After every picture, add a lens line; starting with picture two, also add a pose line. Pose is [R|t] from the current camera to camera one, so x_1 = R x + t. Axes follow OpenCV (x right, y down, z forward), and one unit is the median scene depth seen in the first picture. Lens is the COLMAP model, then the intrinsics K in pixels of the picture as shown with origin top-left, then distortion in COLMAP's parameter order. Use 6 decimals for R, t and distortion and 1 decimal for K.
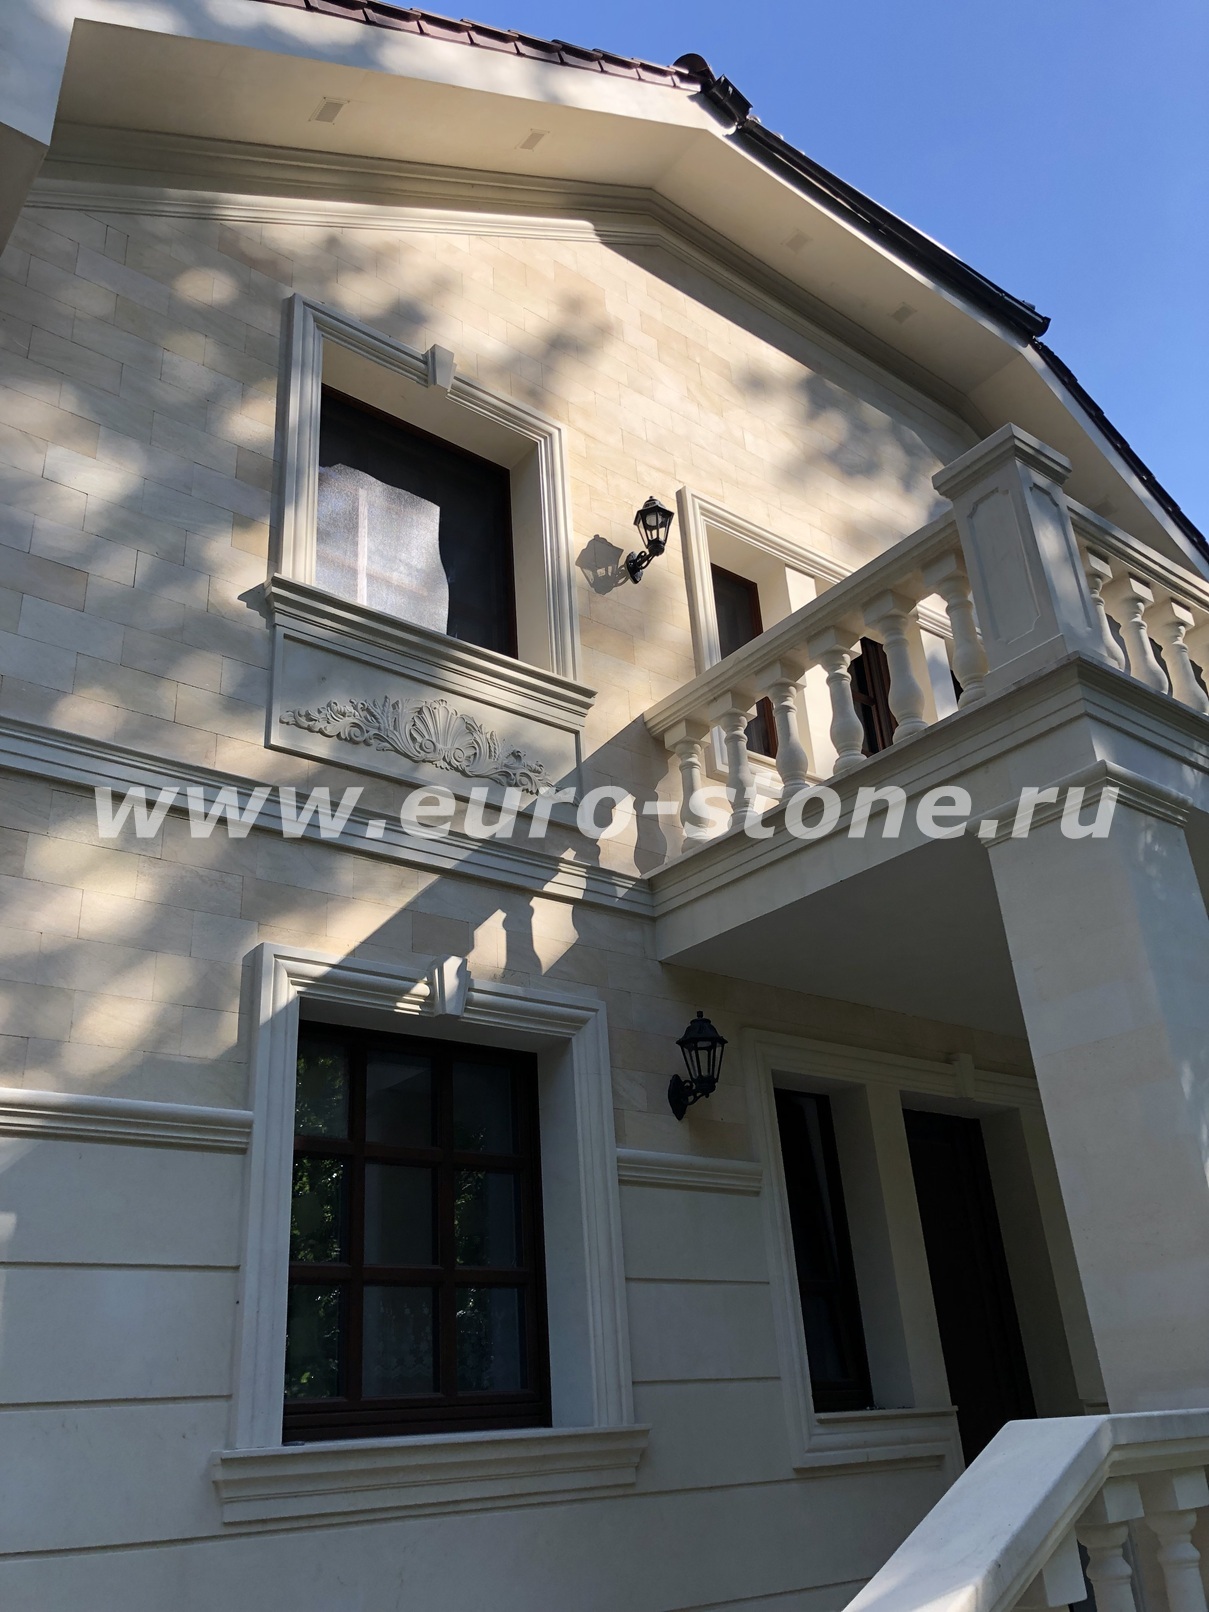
lens RADIAL K [[1323.9, 0, 604.2], [0, 1323.9, 805.8], [0, 0, 1]] dist [0.046443, -0.072590]
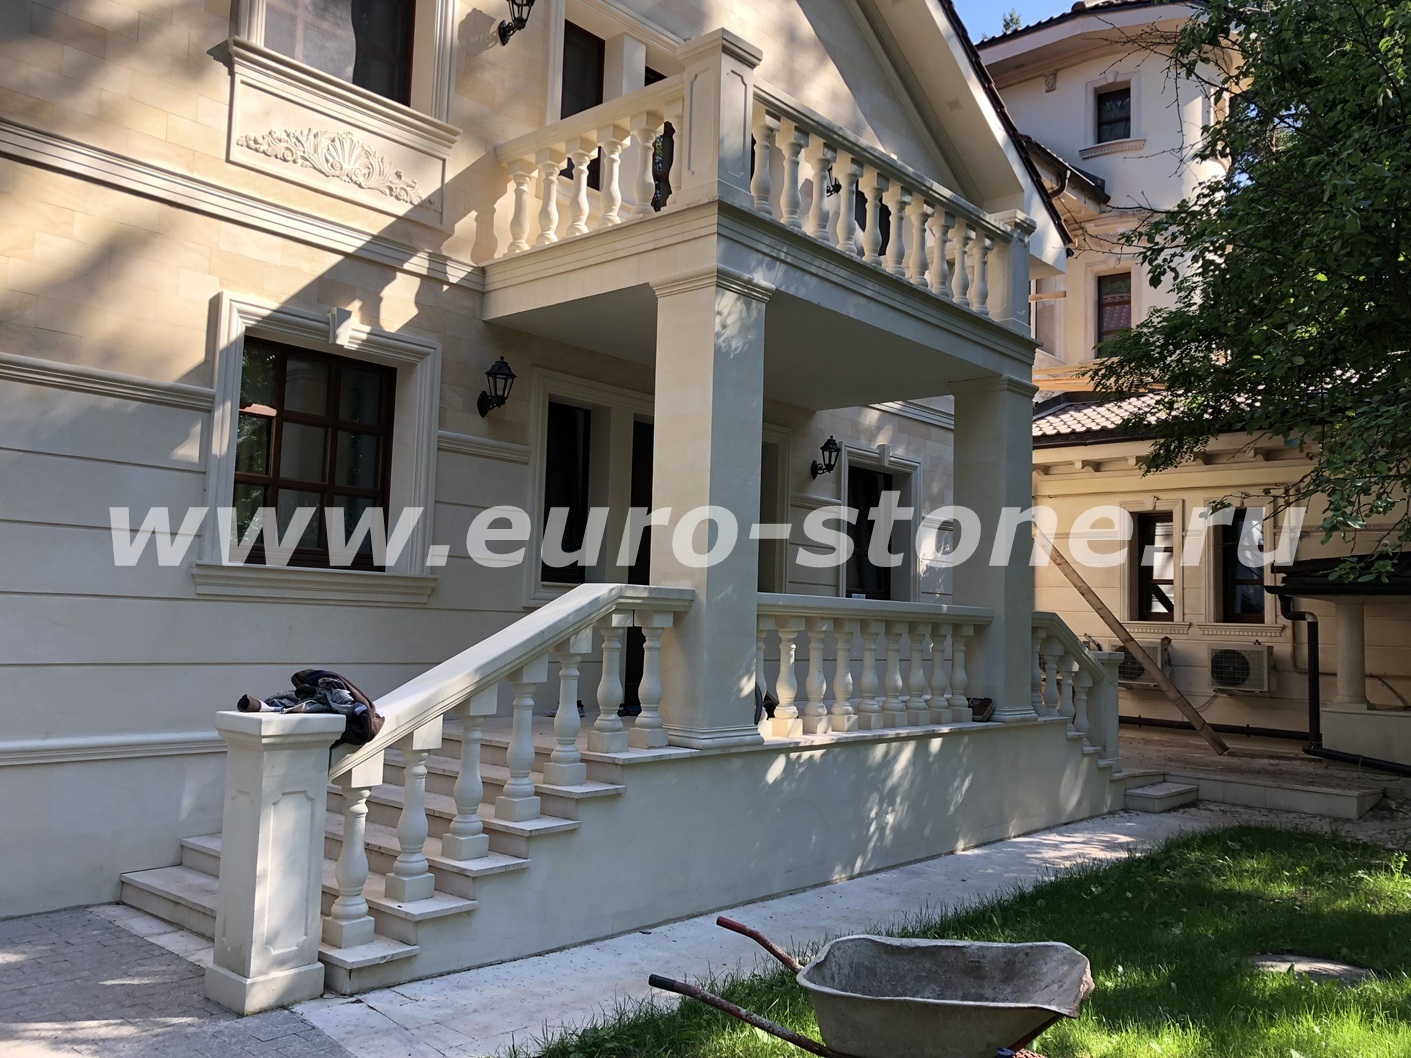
lens RADIAL K [[1158.8, 0, 718.2], [0, 1158.8, 526.5], [0, 0, 1]] dist [0.046443, -0.072590]
pose [[0.979537, 0.109586, 0.168815, 0.120489], [-0.161860, 0.927436, 0.337140, -0.187856], [-0.119620, -0.357566, 0.926195, -0.469420]]
